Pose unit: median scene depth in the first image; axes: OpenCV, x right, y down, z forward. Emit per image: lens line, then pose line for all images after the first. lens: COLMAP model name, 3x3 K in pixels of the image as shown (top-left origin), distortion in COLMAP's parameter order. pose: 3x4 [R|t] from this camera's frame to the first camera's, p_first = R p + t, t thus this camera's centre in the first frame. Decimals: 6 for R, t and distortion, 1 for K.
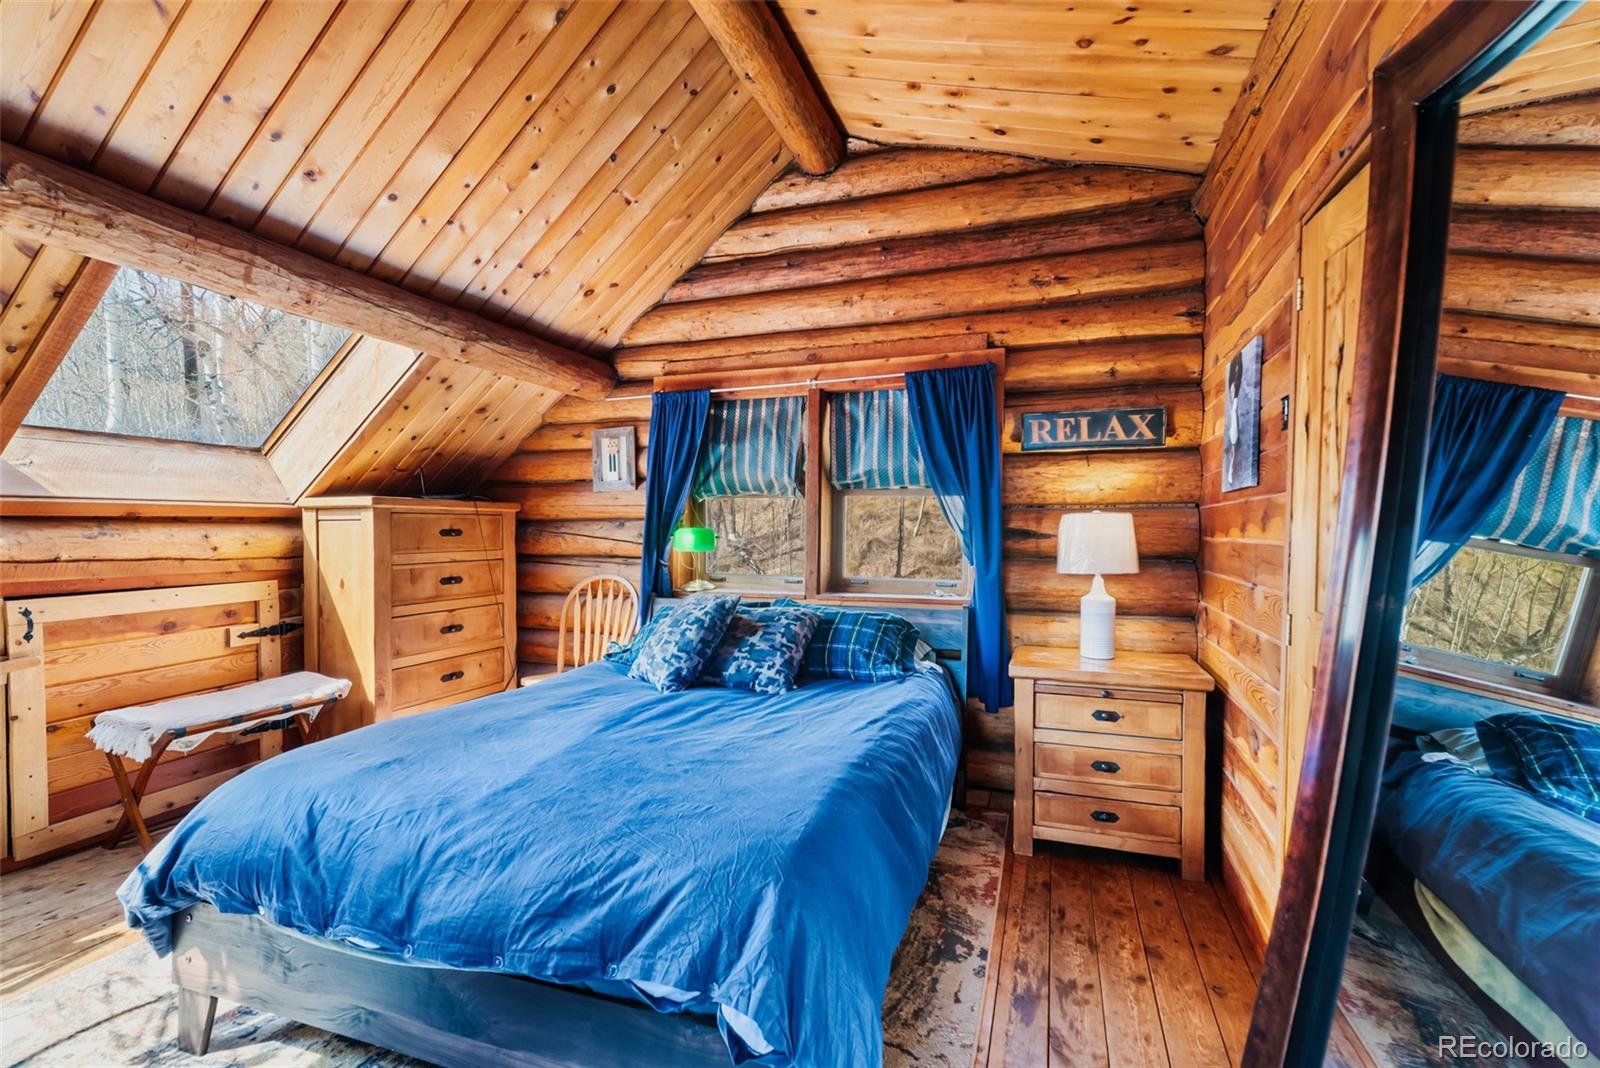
lens RADIAL K [[689.1, 0, 785.3], [0, 689.1, 534.2], [0, 0, 1]] dist [0.007953, 0.000587]
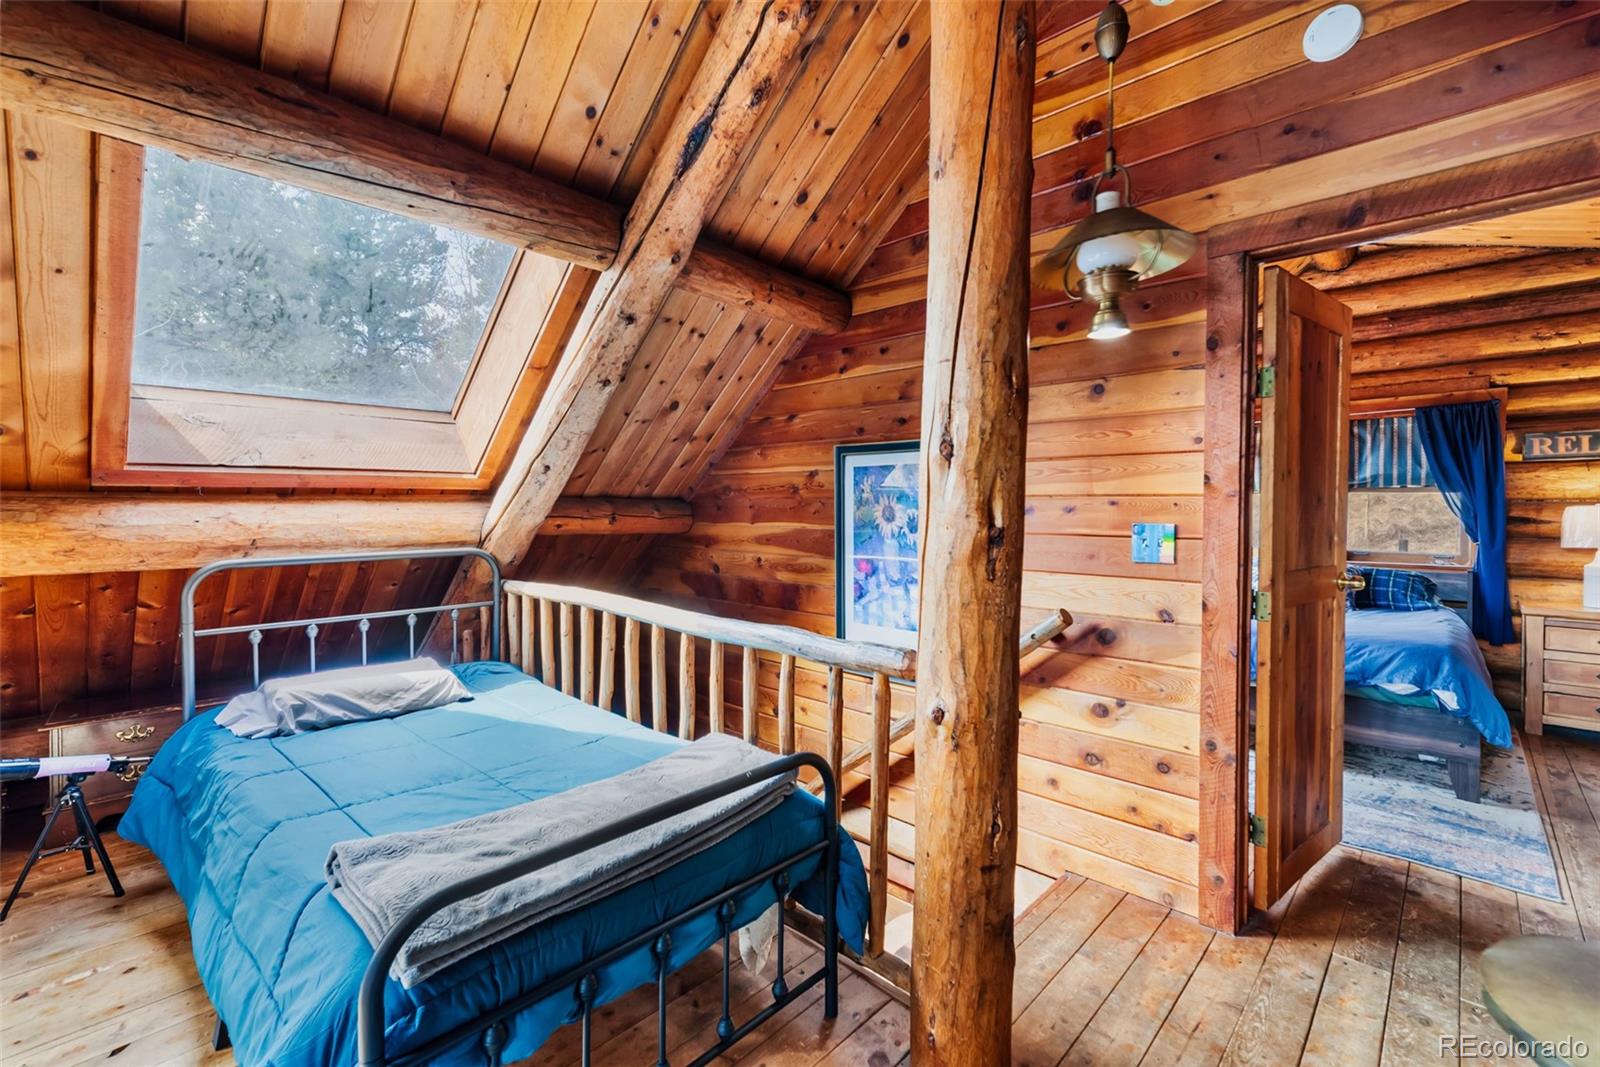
lens RADIAL K [[689.1, 0, 820.9], [0, 689.1, 515.5], [0, 0, 1]] dist [0.007953, 0.000587]
pose [[0.928531, 0.009394, -0.371135, -0.442226], [-0.012511, 0.999904, -0.005990, 0.015628], [0.371043, 0.010205, 0.928559, -0.809478]]
